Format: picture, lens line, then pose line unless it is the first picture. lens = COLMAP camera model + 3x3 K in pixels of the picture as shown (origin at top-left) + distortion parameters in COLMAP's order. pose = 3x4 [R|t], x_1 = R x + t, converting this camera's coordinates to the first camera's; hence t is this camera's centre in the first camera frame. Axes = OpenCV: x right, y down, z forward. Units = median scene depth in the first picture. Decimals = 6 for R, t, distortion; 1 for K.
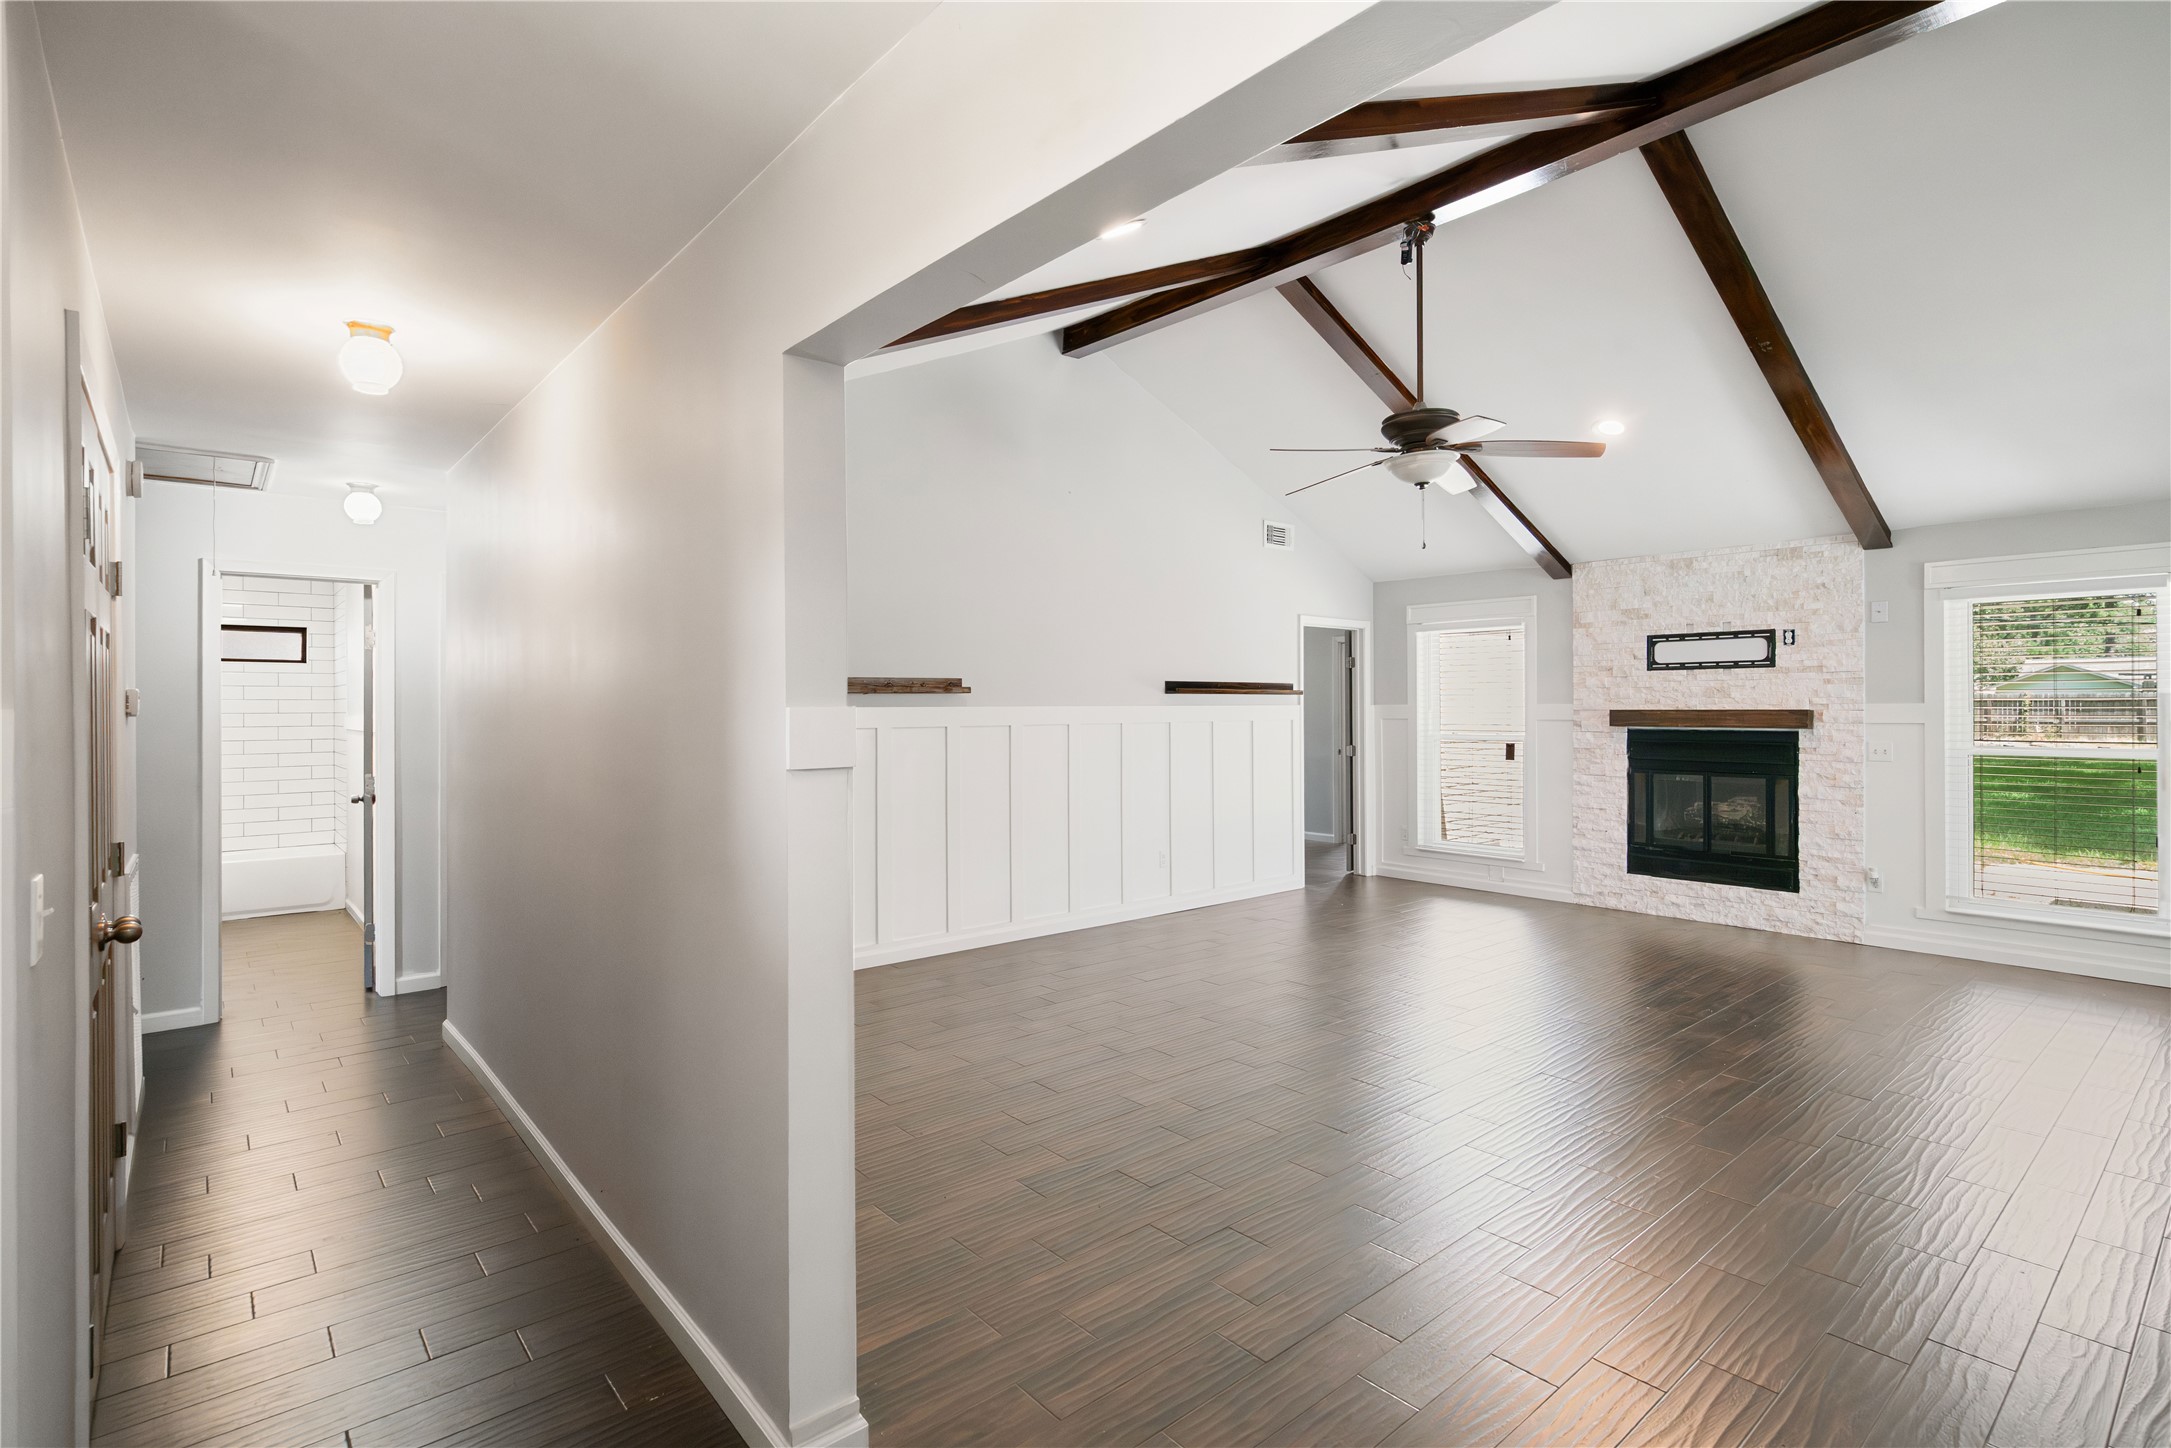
lens RADIAL K [[1036.3, 0, 1081.7], [0, 1036.3, 714.7], [0, 0, 1]] dist [0.004129, 0.000087]
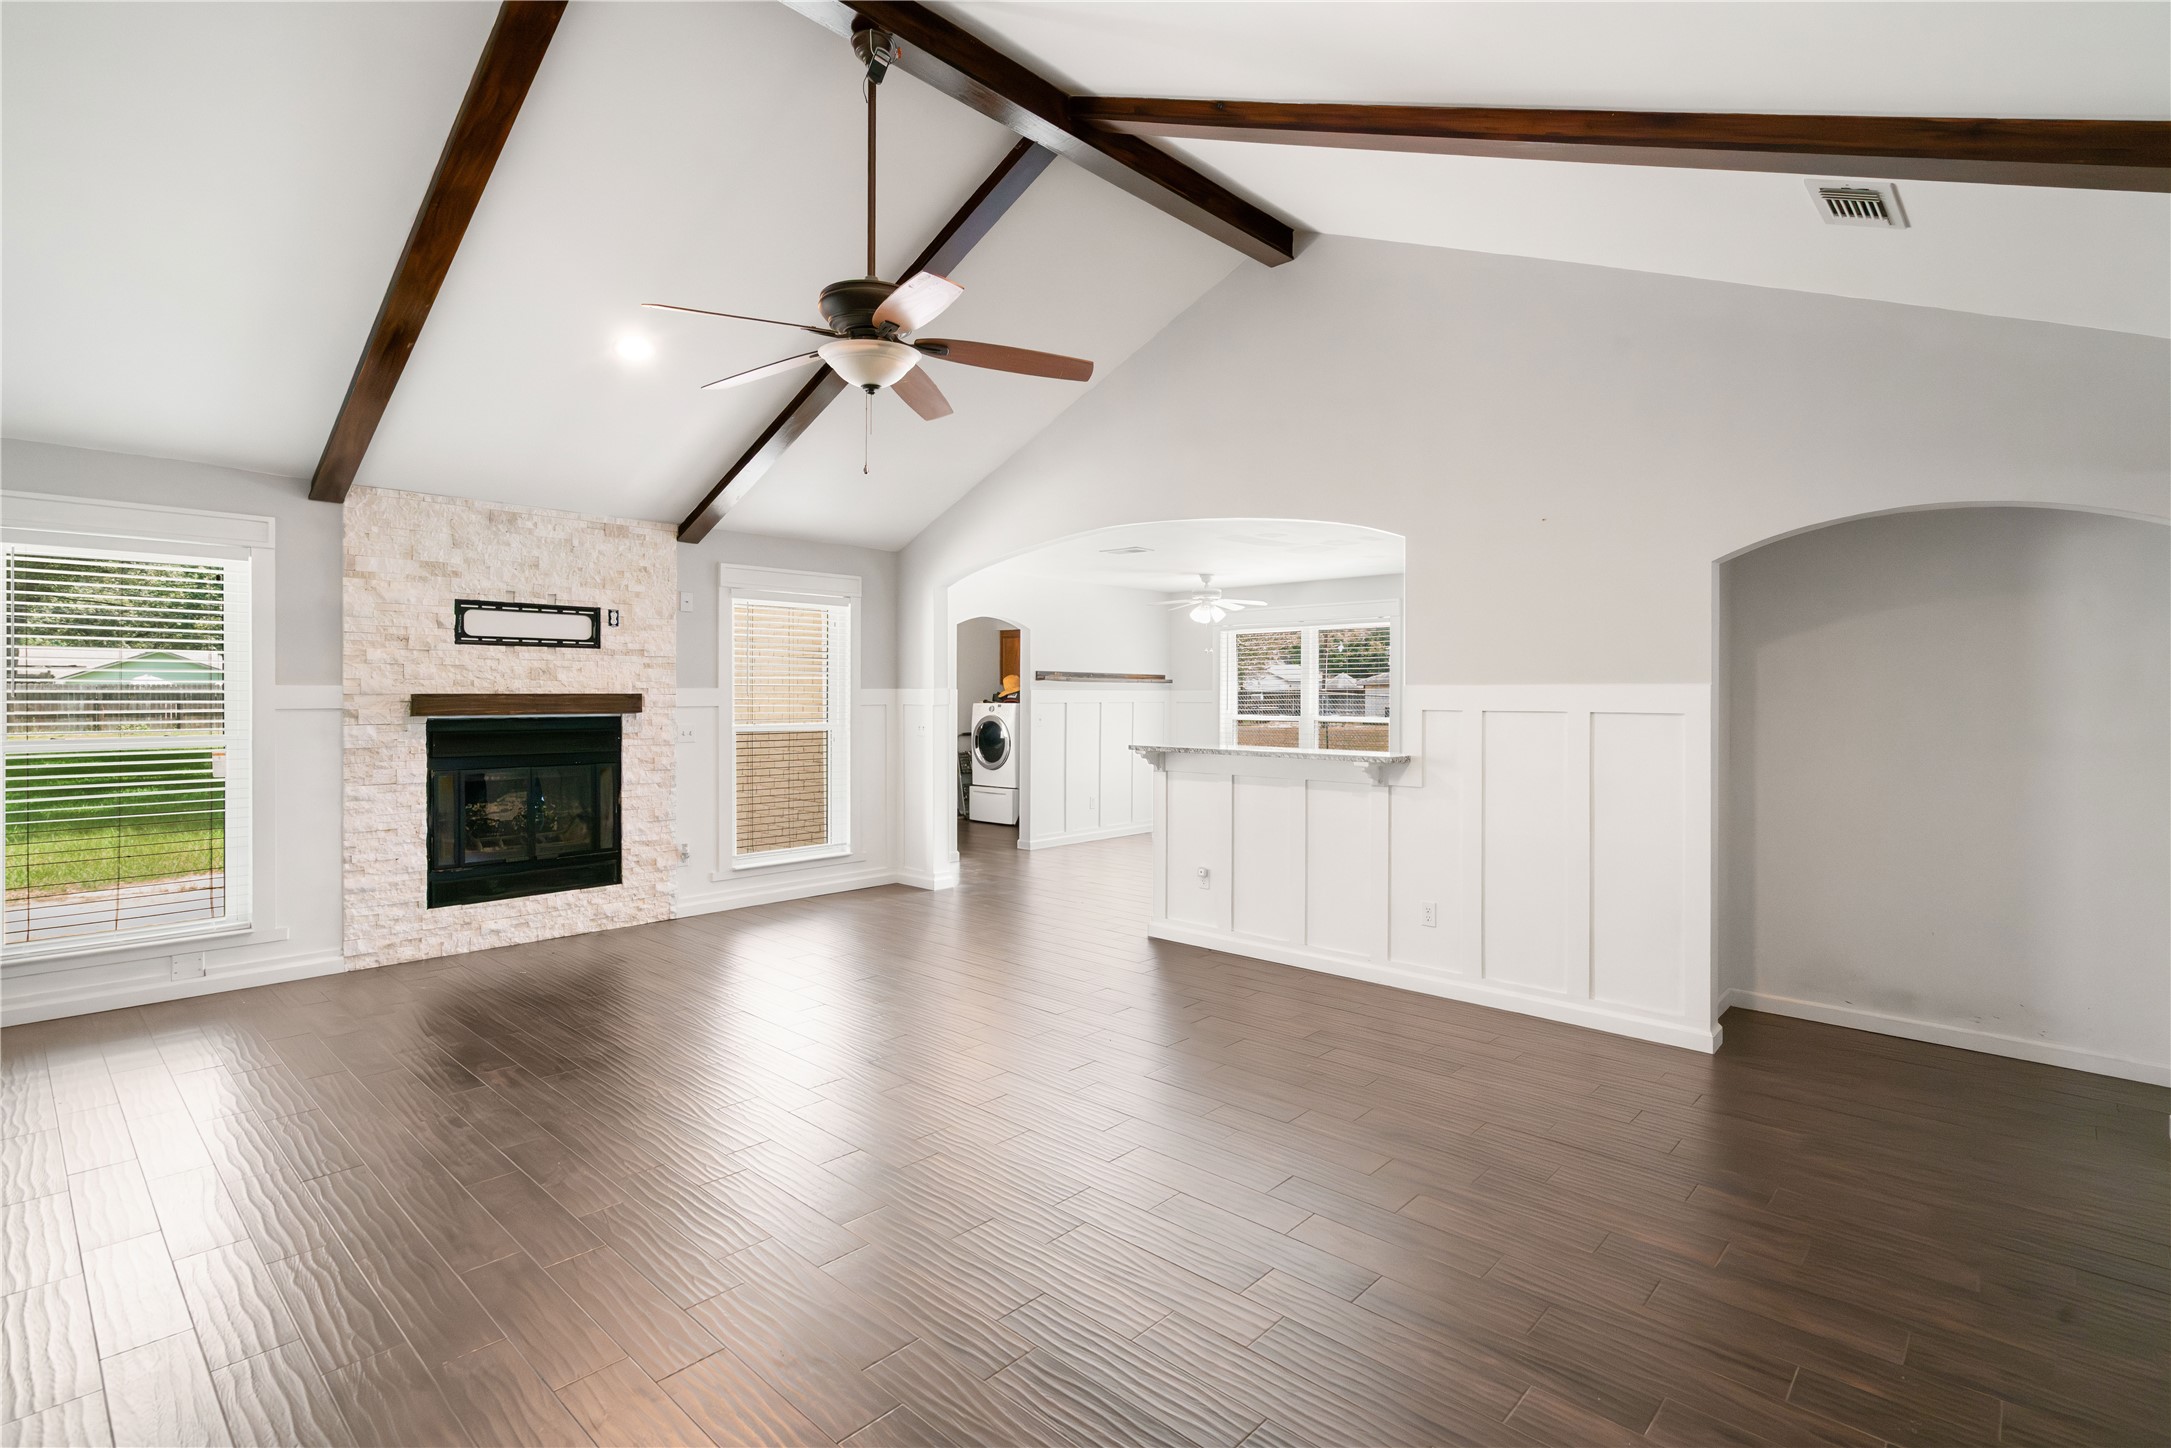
lens RADIAL K [[1036.3, 0, 1093.8], [0, 1036.3, 704.3], [0, 0, 1]] dist [0.004129, 0.000087]
pose [[-0.105300, -0.005473, 0.994425, -0.297728], [0.008653, 0.999942, 0.006420, 0.002461], [-0.994403, 0.009281, -0.105246, 0.627688]]
